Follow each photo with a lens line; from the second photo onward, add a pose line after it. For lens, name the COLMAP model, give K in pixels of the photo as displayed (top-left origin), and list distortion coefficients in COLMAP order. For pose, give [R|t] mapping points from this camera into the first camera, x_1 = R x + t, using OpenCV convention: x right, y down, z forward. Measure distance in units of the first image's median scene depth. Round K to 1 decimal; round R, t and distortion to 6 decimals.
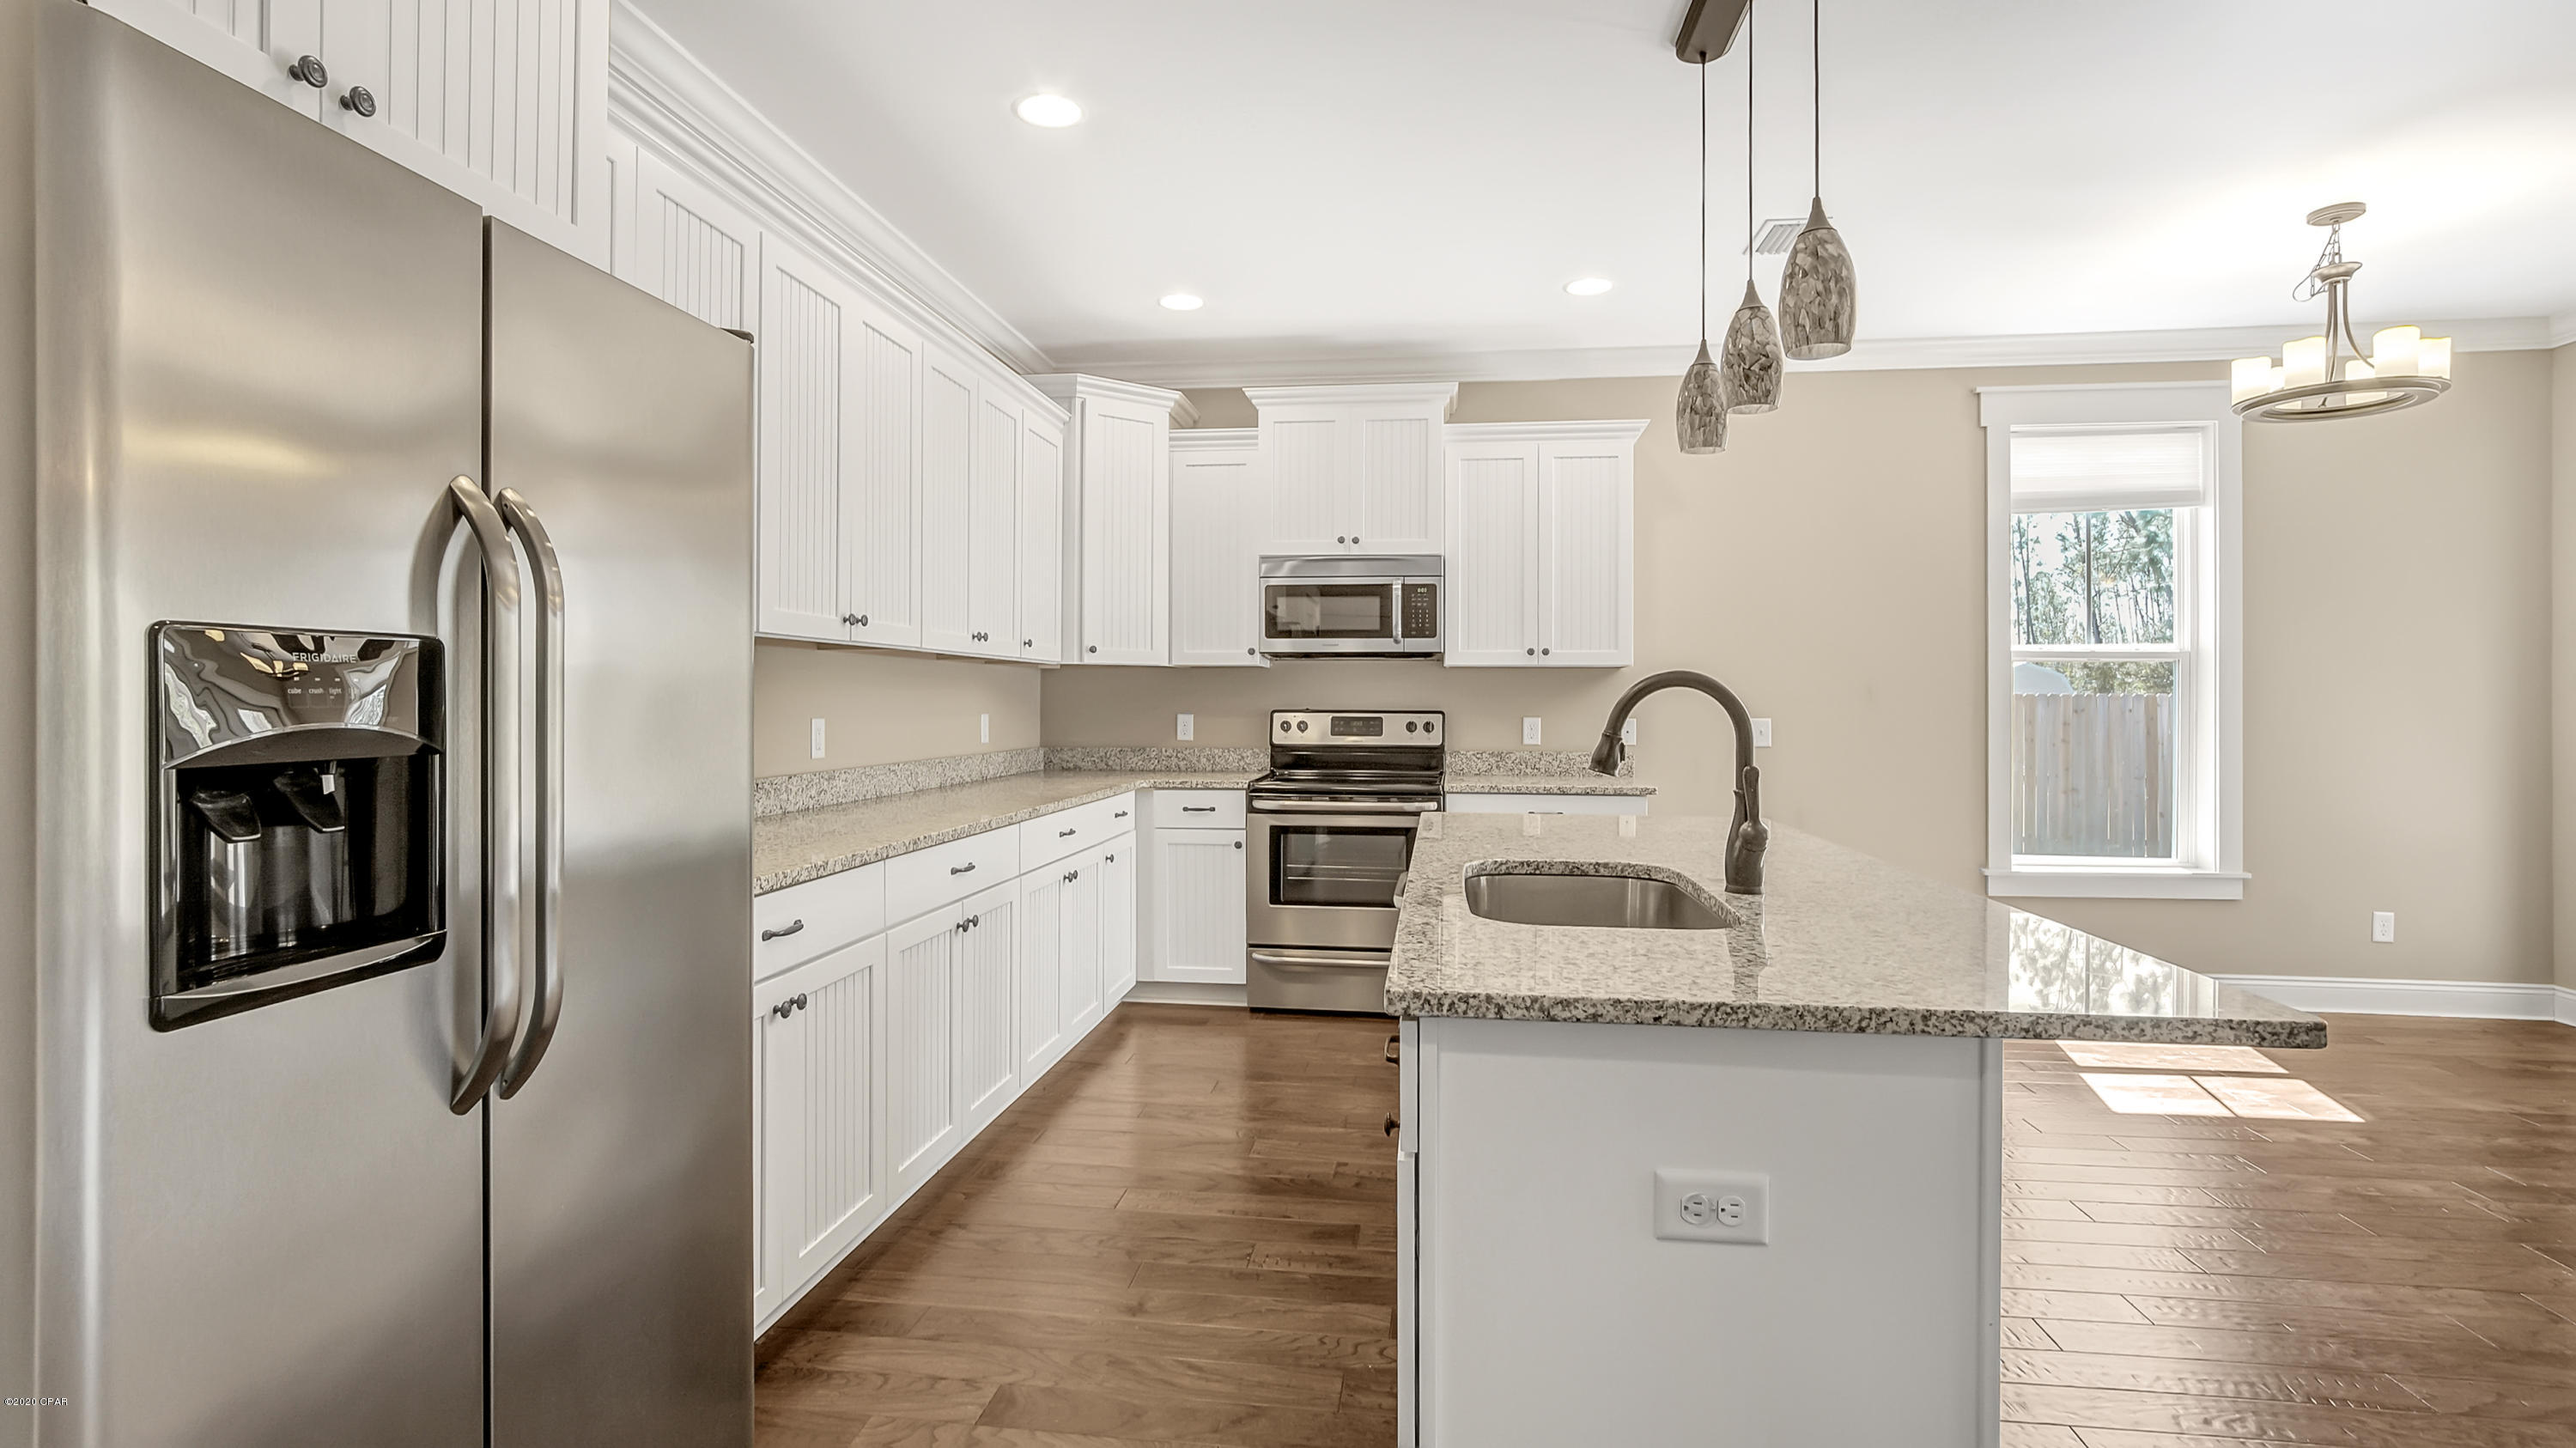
lens RADIAL K [[1203.6, 0, 1281.7], [0, 1203.6, 704.2], [0, 0, 1]] dist [-0.011734, 0.000984]
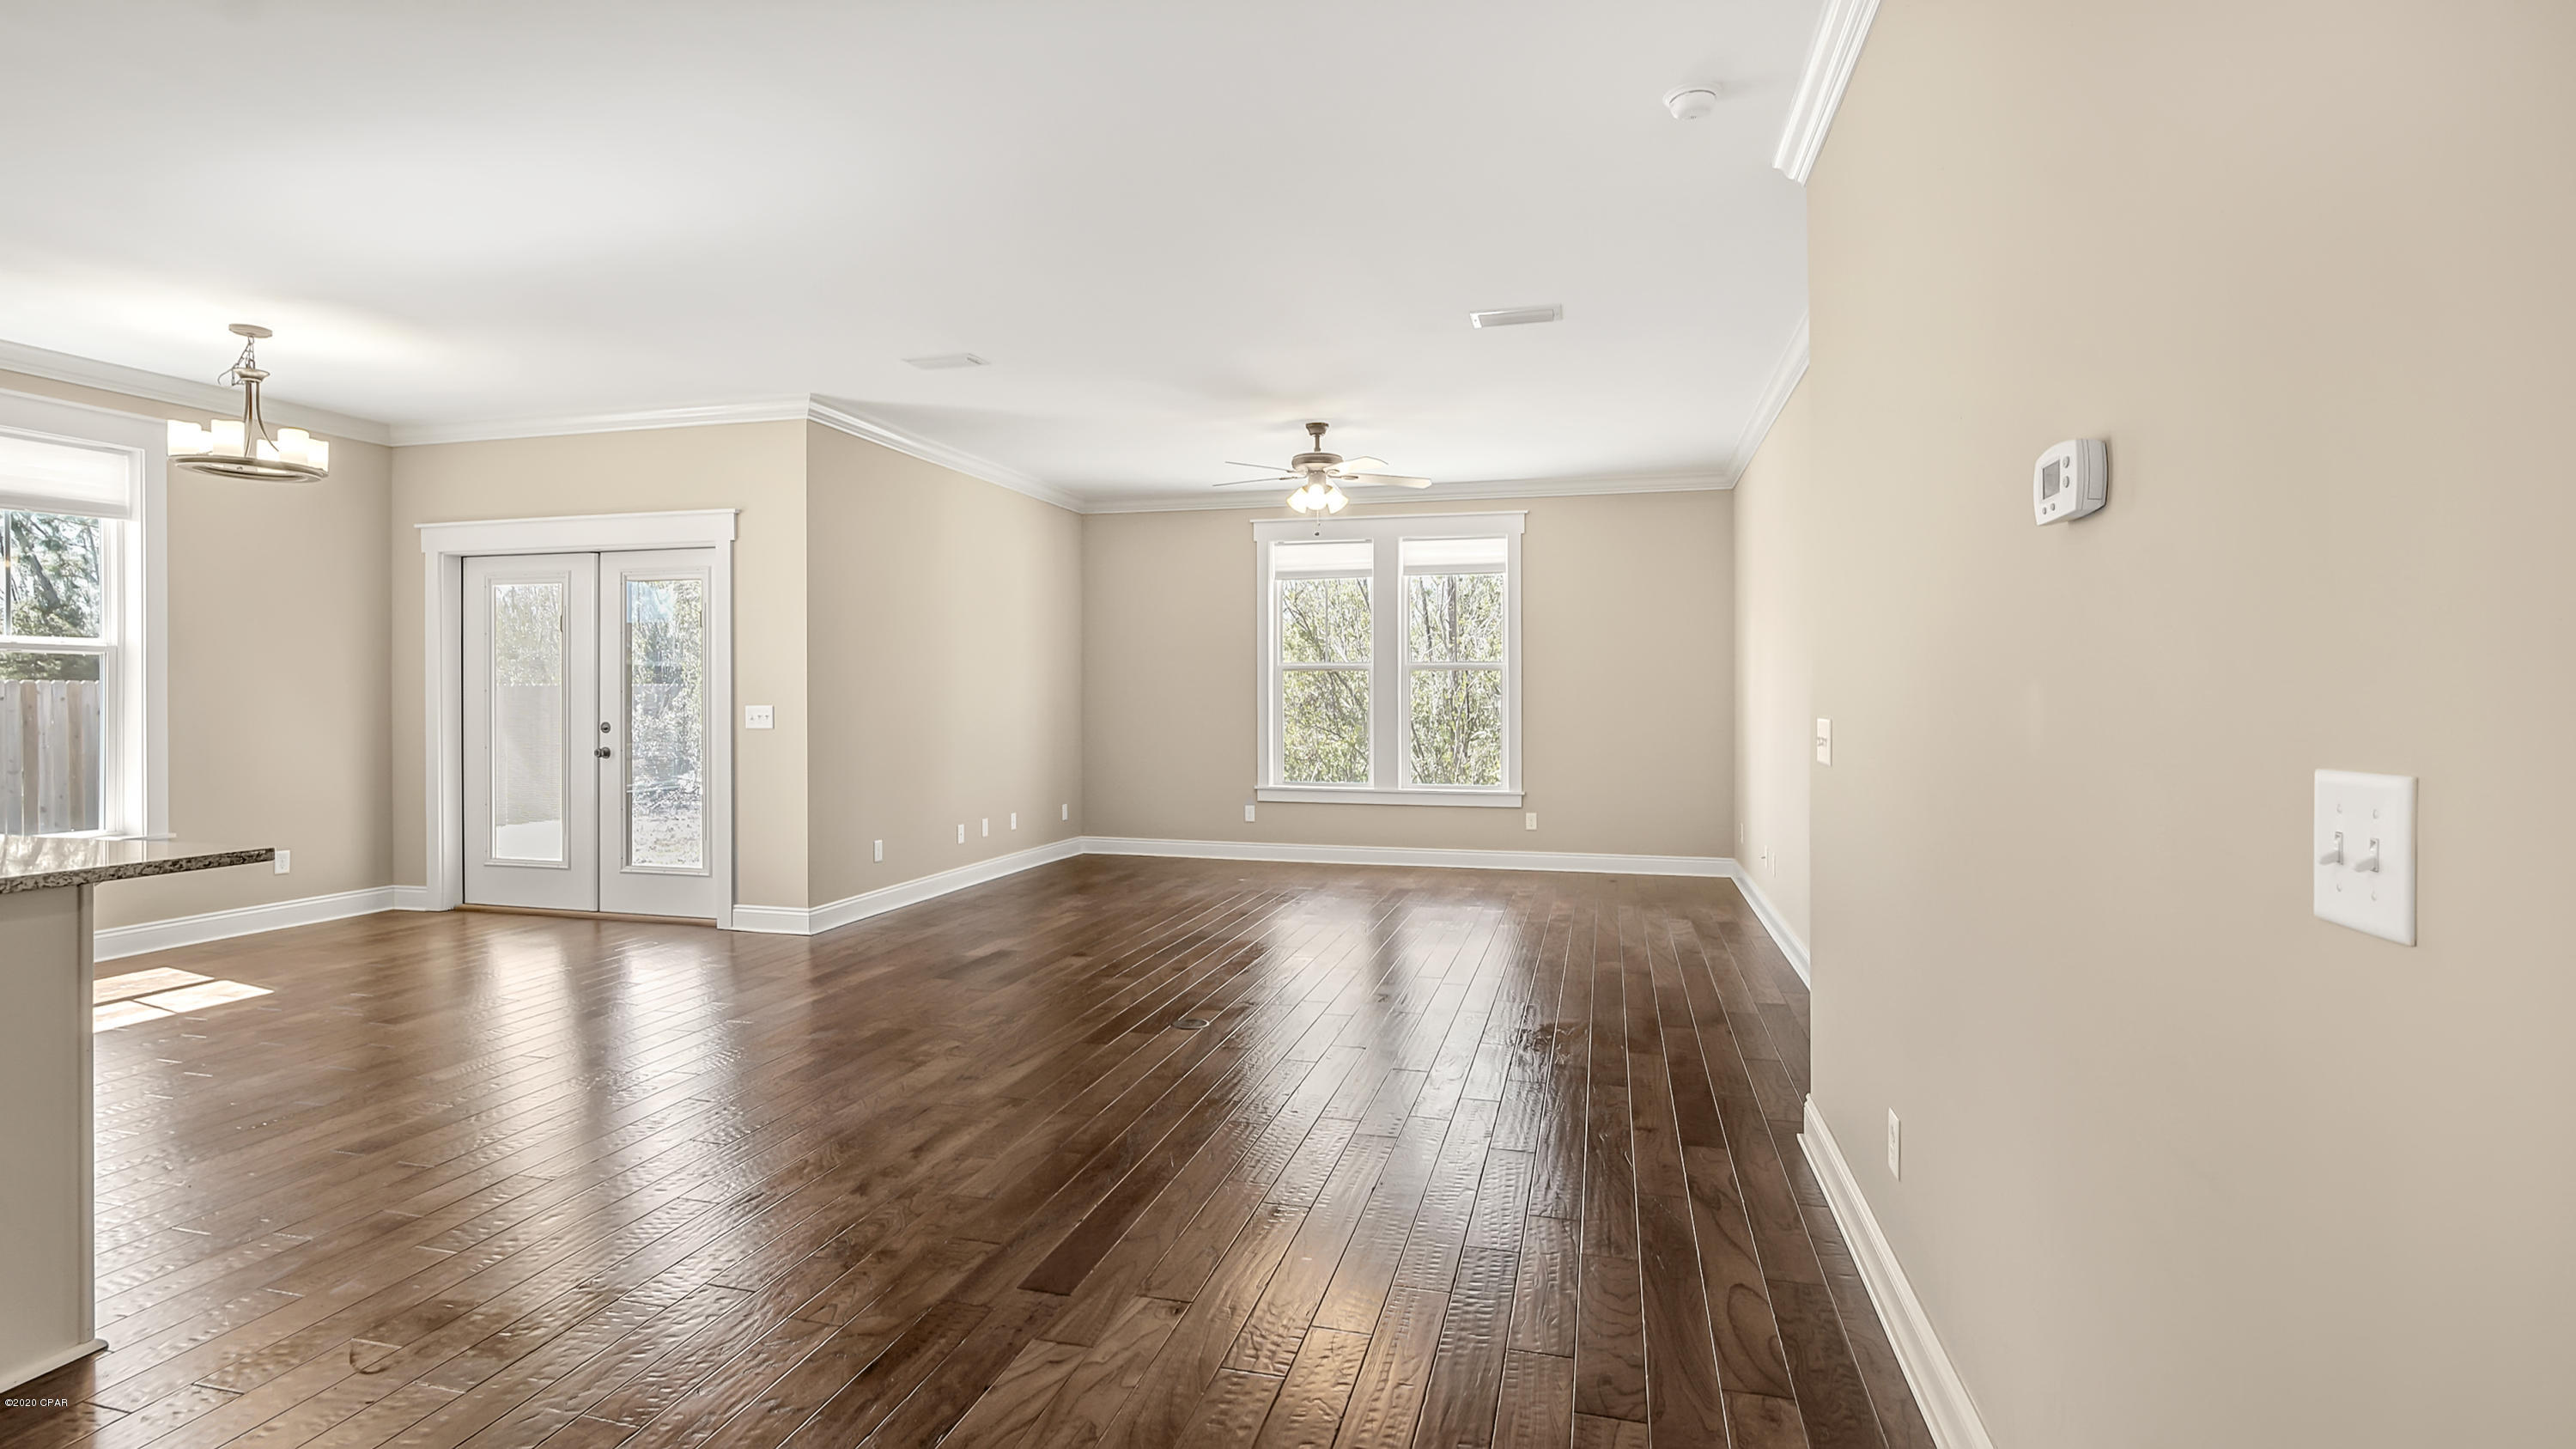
lens RADIAL K [[1203.7, 0, 1281.7], [0, 1203.7, 704.7], [0, 0, 1]] dist [-0.011734, 0.000984]
pose [[0.120006, -0.006418, 0.992752, -0.264091], [-0.004236, 0.999967, 0.006977, -0.001237], [-0.992764, -0.005043, 0.119975, -0.268335]]
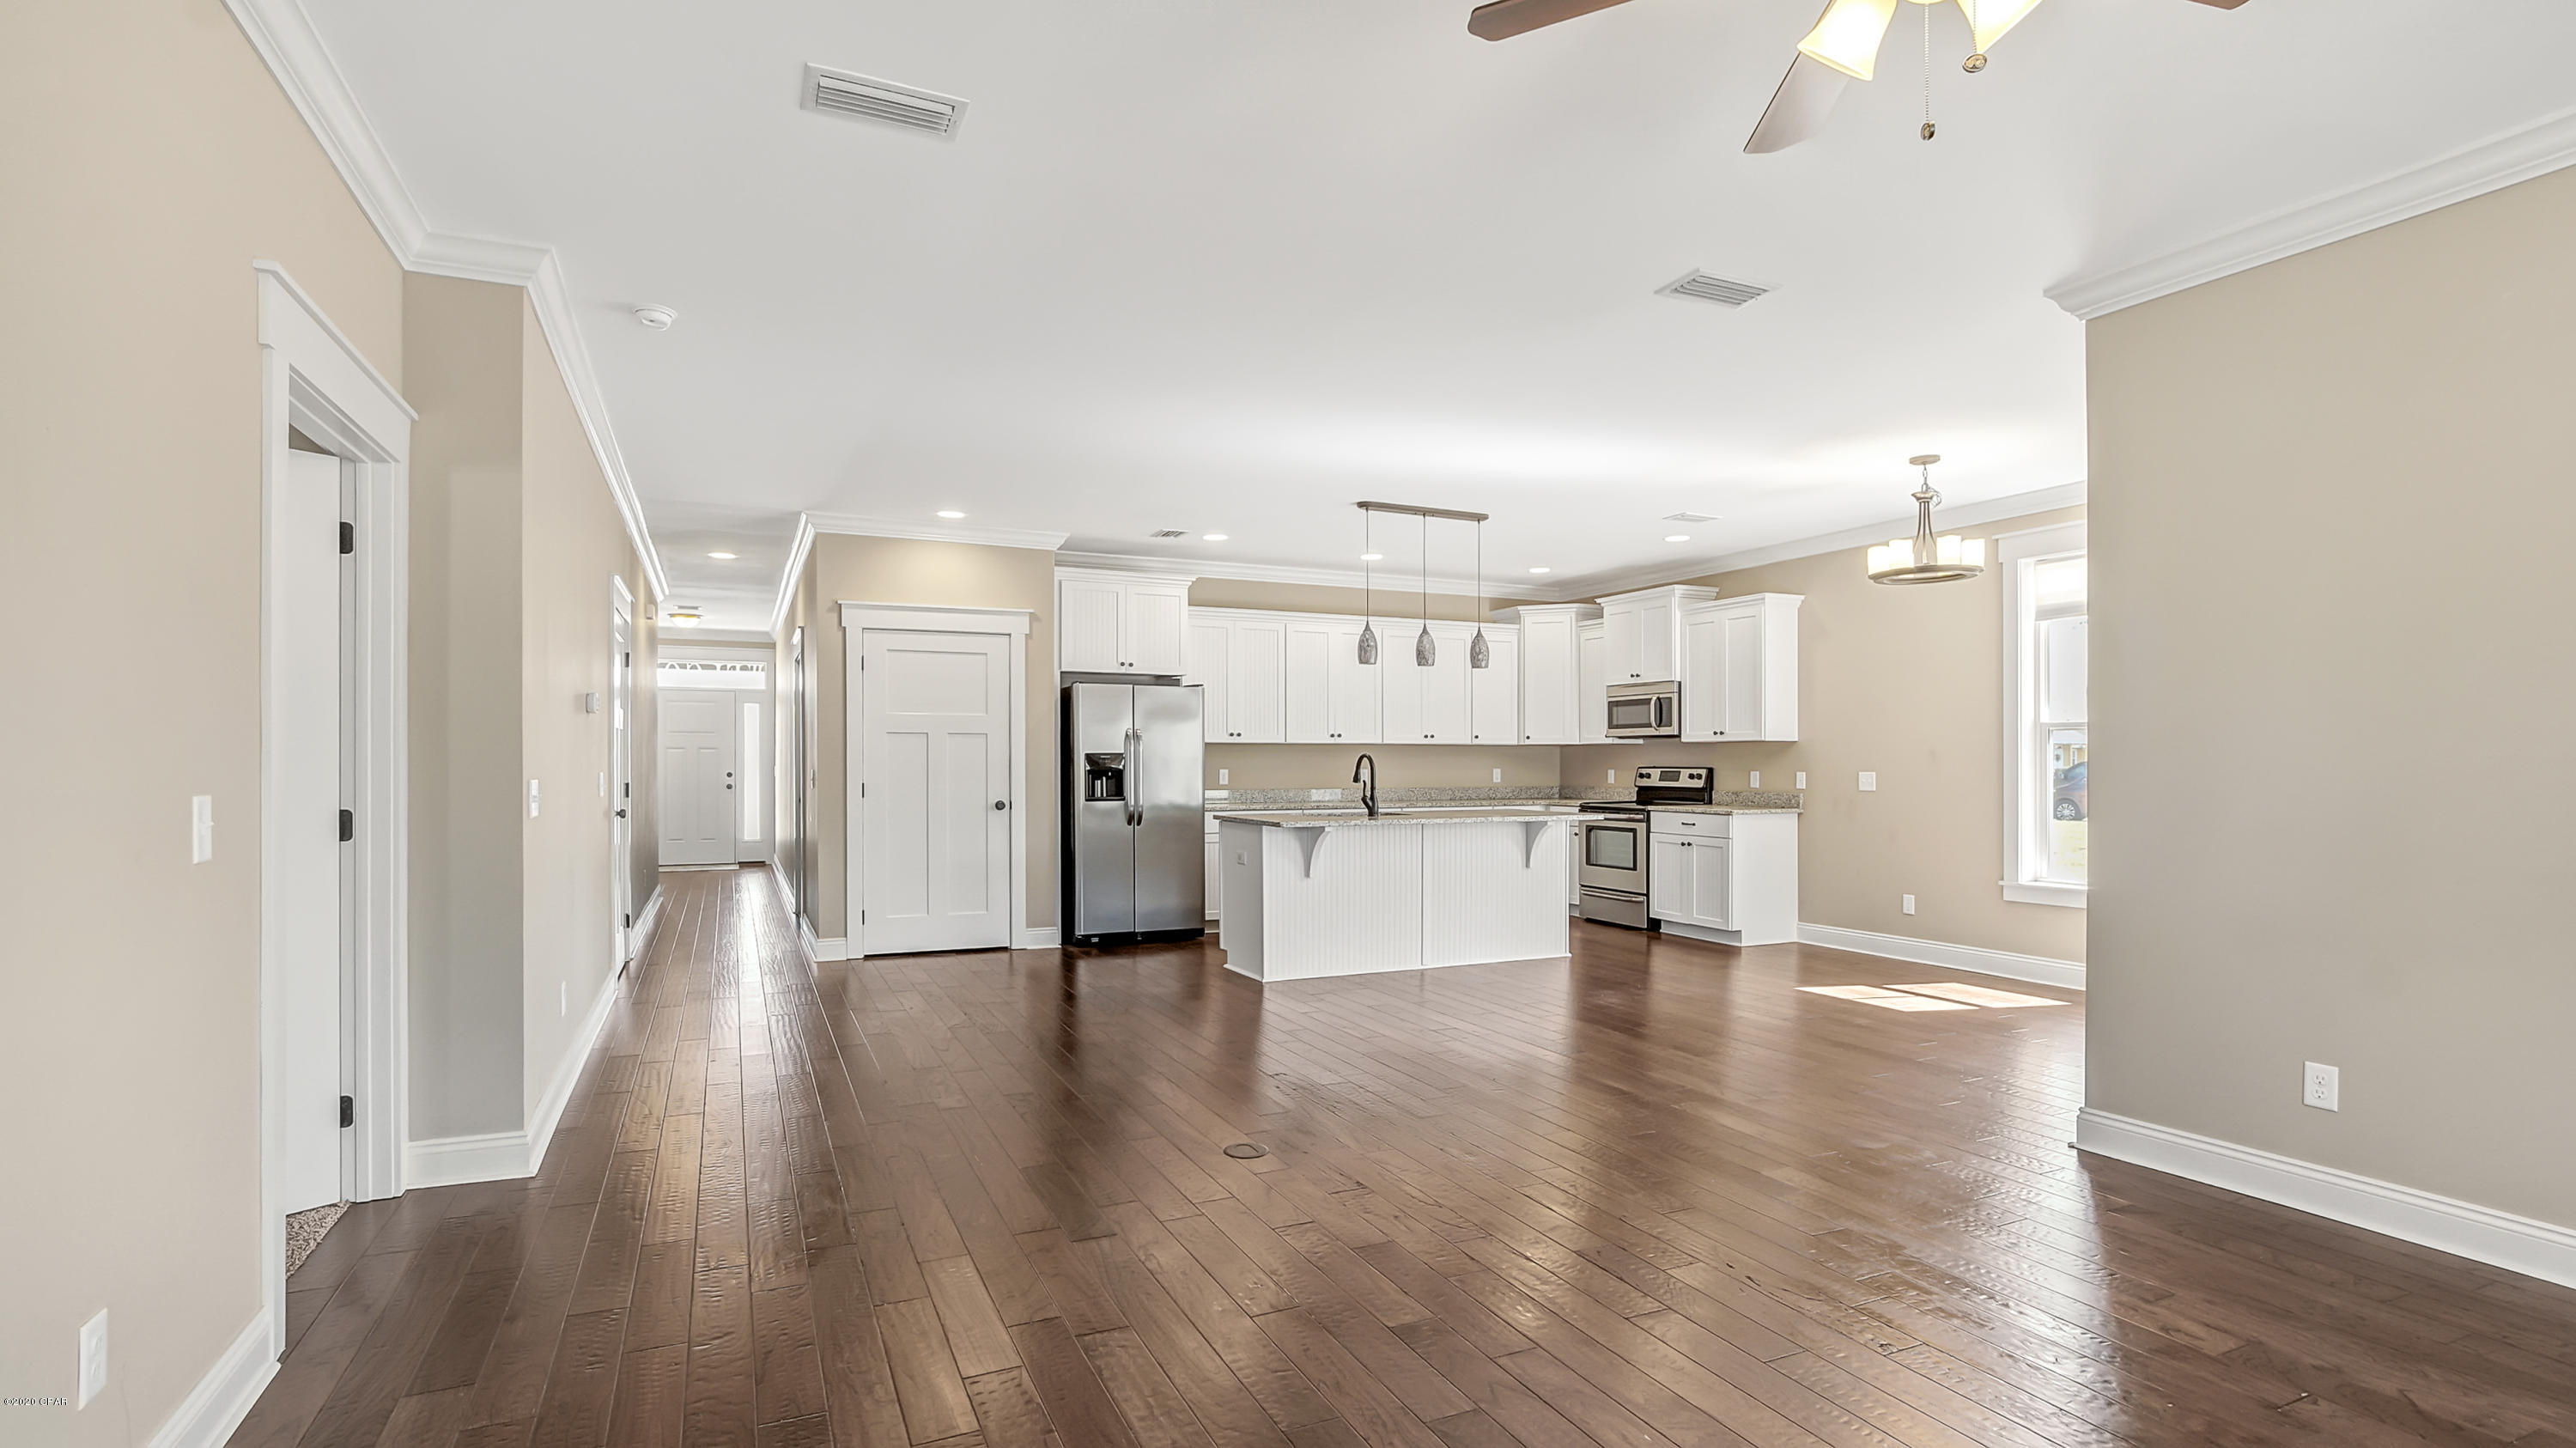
lens RADIAL K [[1224.1, 0, 1283.6], [0, 1224.1, 787.2], [0, 0, 1]] dist [-0.014550, -0.000060]
pose [[0.533021, 0.013961, -0.845987, 1.437324], [0.000273, 0.999861, 0.016673, 0.005105], [0.846102, -0.009118, 0.532943, -0.491352]]
